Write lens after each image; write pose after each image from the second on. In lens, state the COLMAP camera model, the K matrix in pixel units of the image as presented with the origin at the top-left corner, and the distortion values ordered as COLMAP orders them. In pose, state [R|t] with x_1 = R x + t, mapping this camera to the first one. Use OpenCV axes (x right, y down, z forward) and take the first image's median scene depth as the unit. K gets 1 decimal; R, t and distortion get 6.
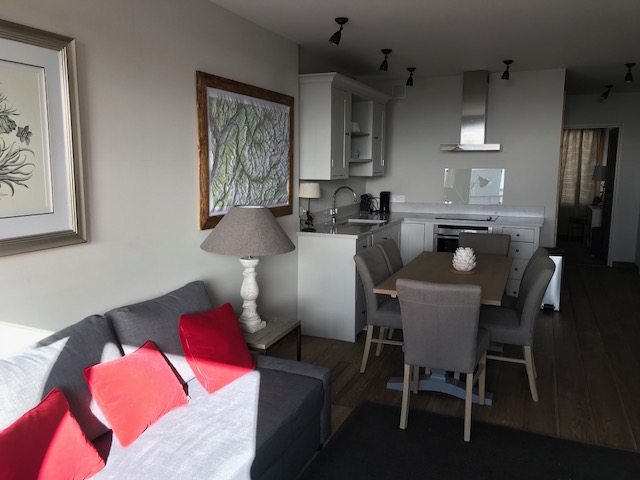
lens RADIAL K [[528.9, 0, 318.4], [0, 528.9, 236.1], [0, 0, 1]] dist [0.022968, -0.010195]
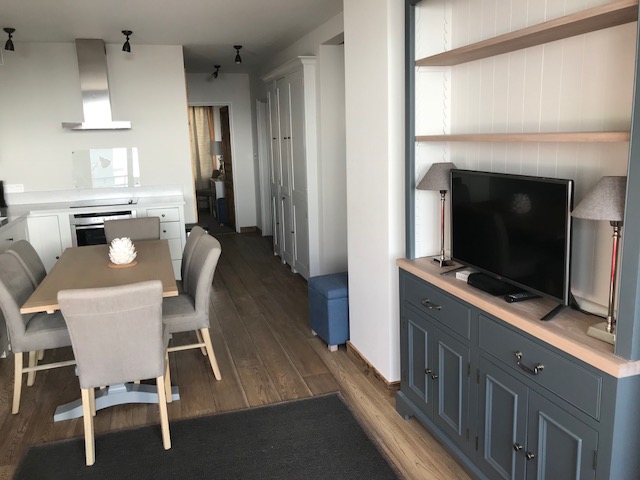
lens RADIAL K [[528.9, 0, 318.4], [0, 528.9, 236.1], [0, 0, 1]] dist [0.022968, -0.010195]
pose [[0.765153, -0.146862, 0.626875, -0.033862], [0.120570, 0.989097, 0.084557, -0.018582], [-0.632458, 0.010883, 0.774518, 0.097049]]
